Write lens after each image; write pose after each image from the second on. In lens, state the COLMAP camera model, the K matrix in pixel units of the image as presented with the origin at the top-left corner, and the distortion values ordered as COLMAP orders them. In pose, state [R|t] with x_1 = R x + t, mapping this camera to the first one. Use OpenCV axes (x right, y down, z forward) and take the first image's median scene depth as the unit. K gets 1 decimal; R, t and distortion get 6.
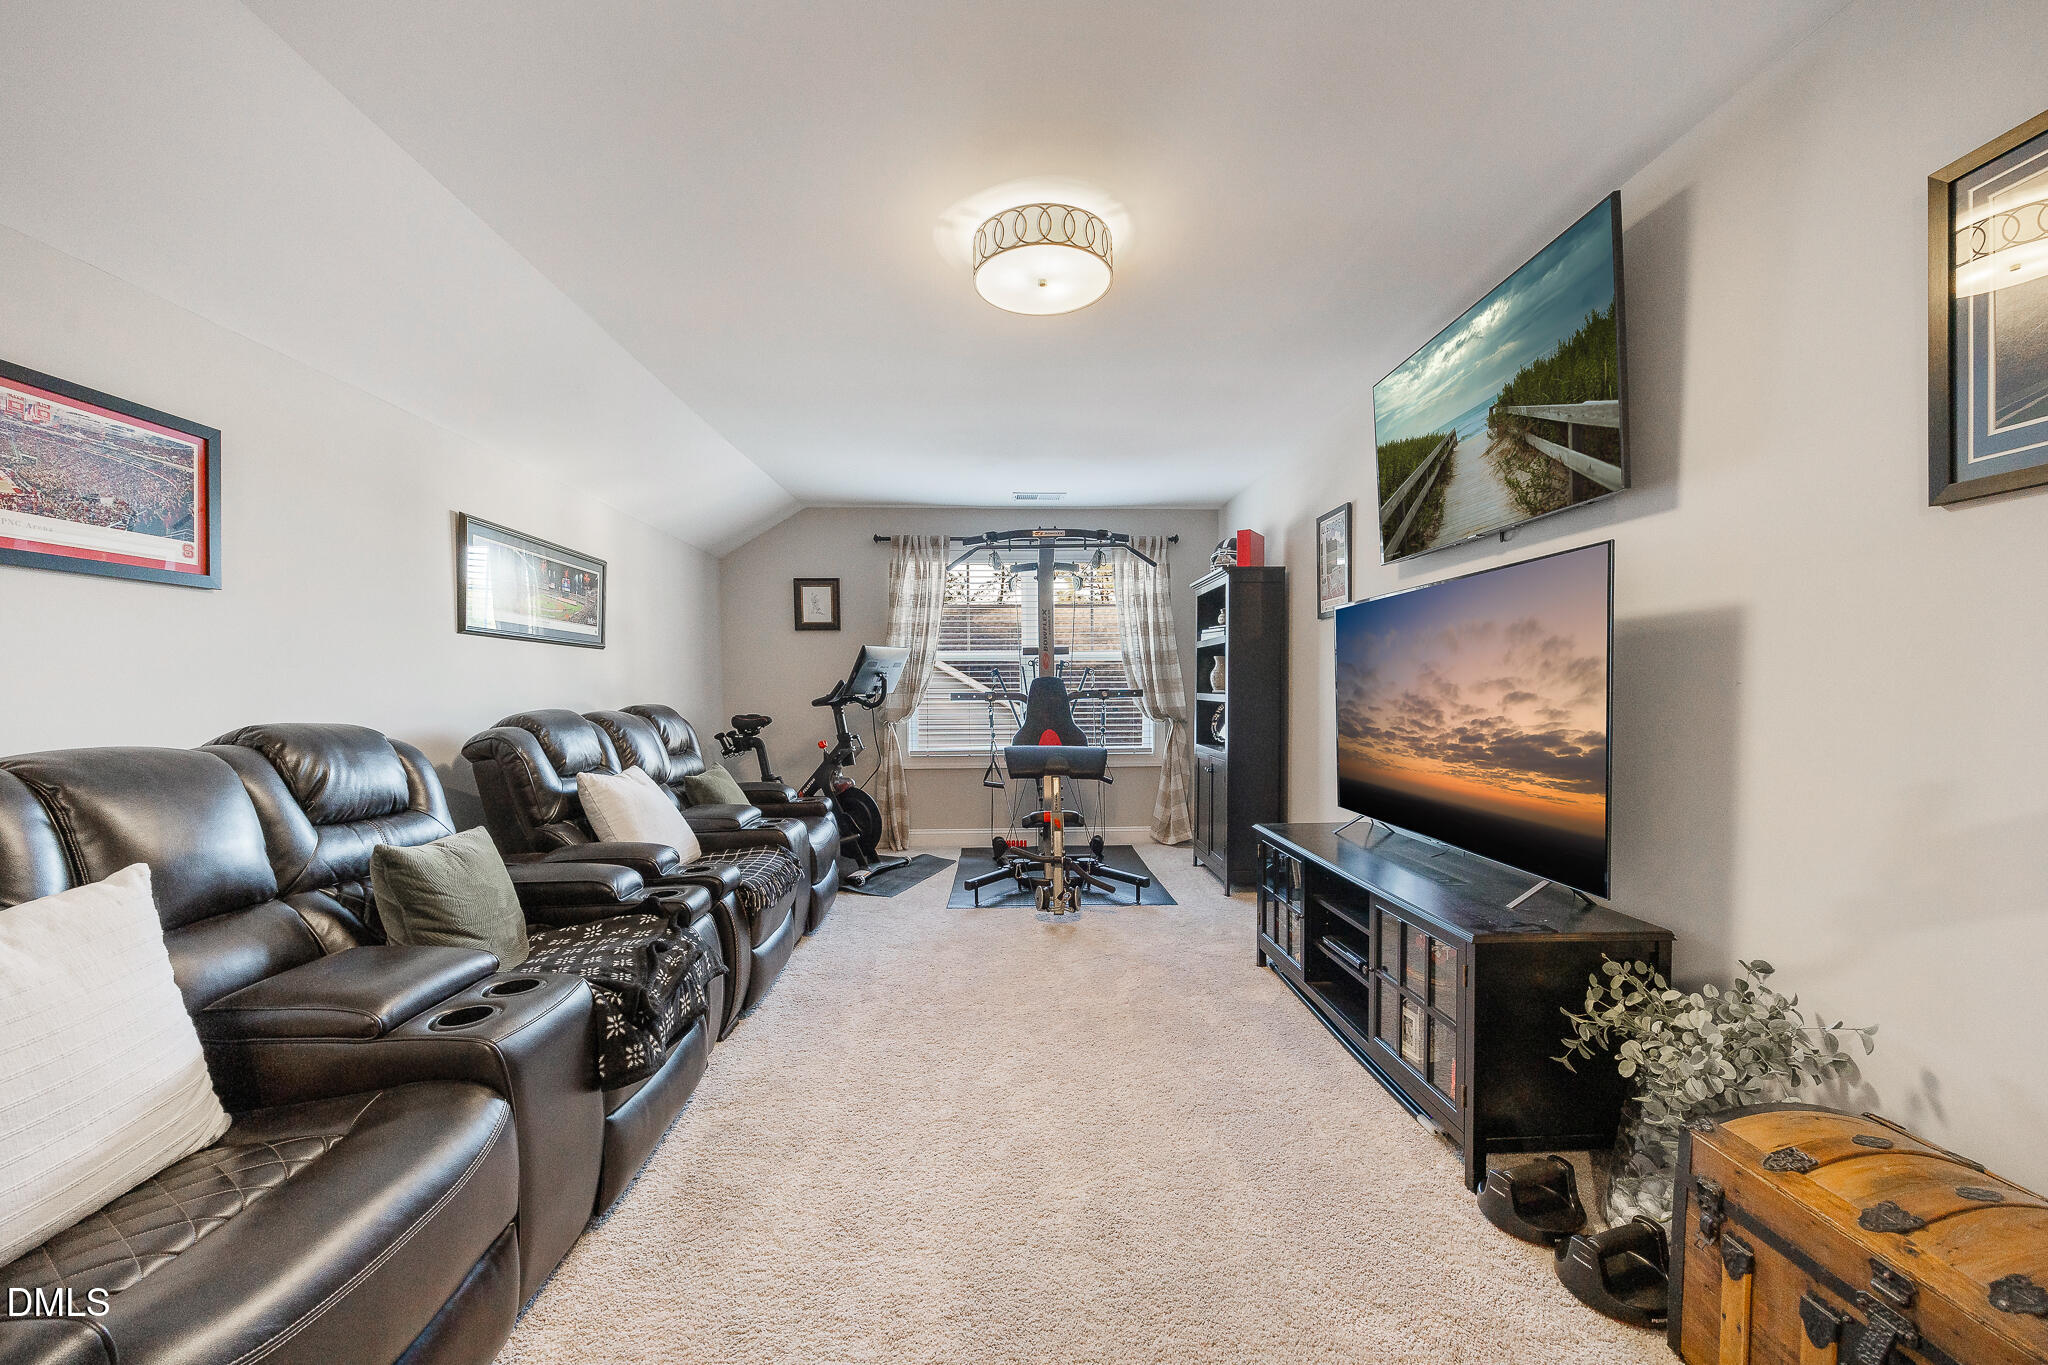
lens RADIAL K [[788.5, 0, 1031.4], [0, 788.5, 715.5], [0, 0, 1]] dist [0.000453, 0.000940]
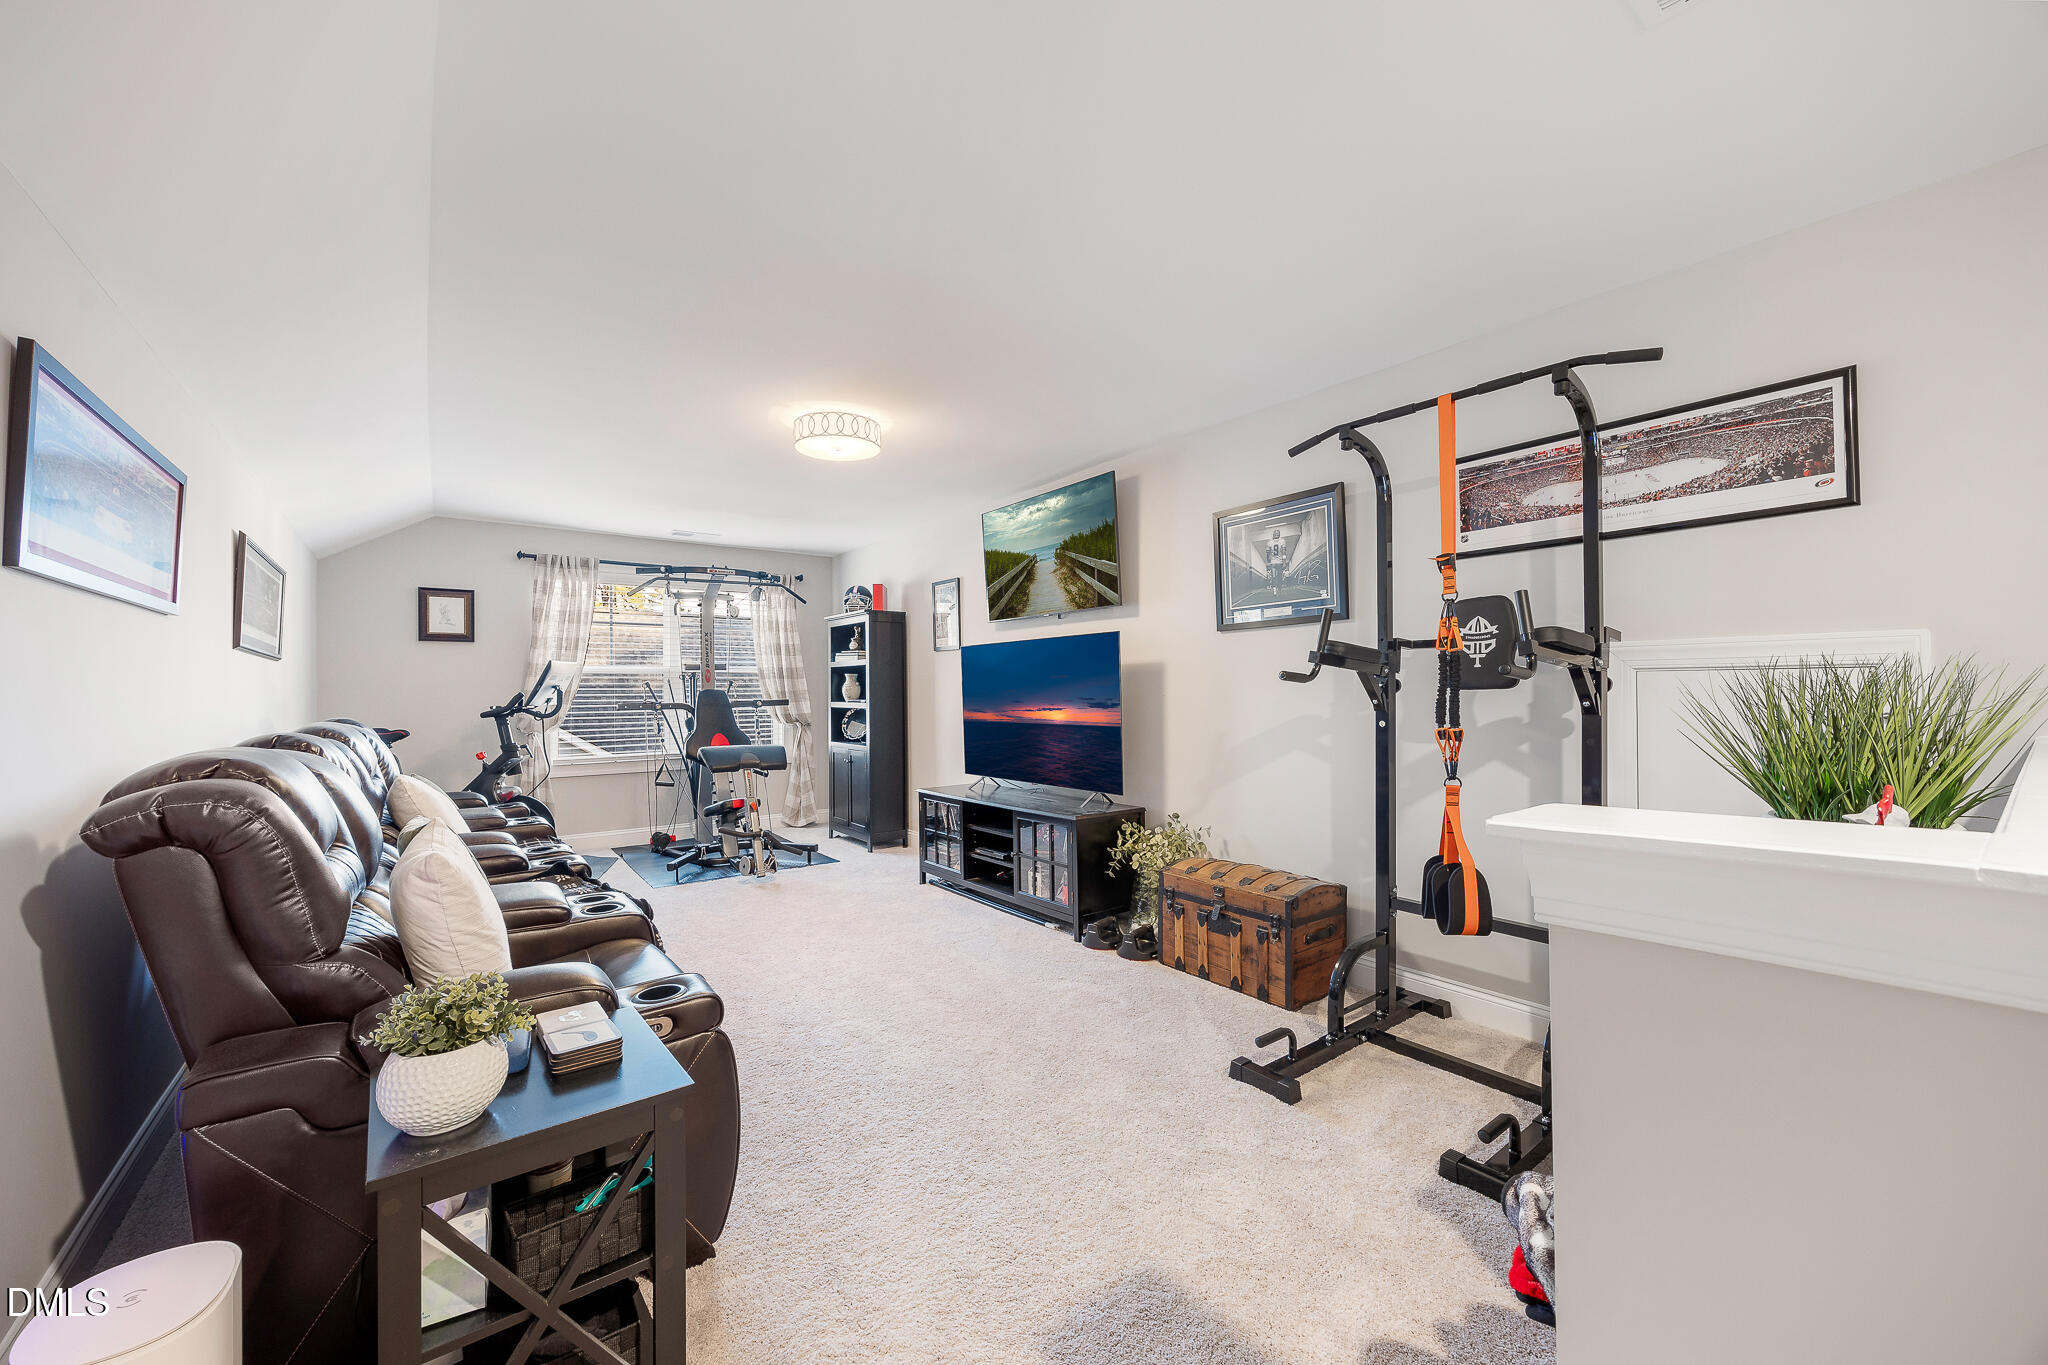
lens RADIAL K [[788.5, 0, 1026.3], [0, 788.5, 679.8], [0, 0, 1]] dist [0.000453, 0.000940]
pose [[0.818918, 0.007326, 0.573864, -0.464814], [0.025100, 0.998505, -0.048564, 0.010002], [-0.573361, 0.054174, 0.817510, -0.403987]]
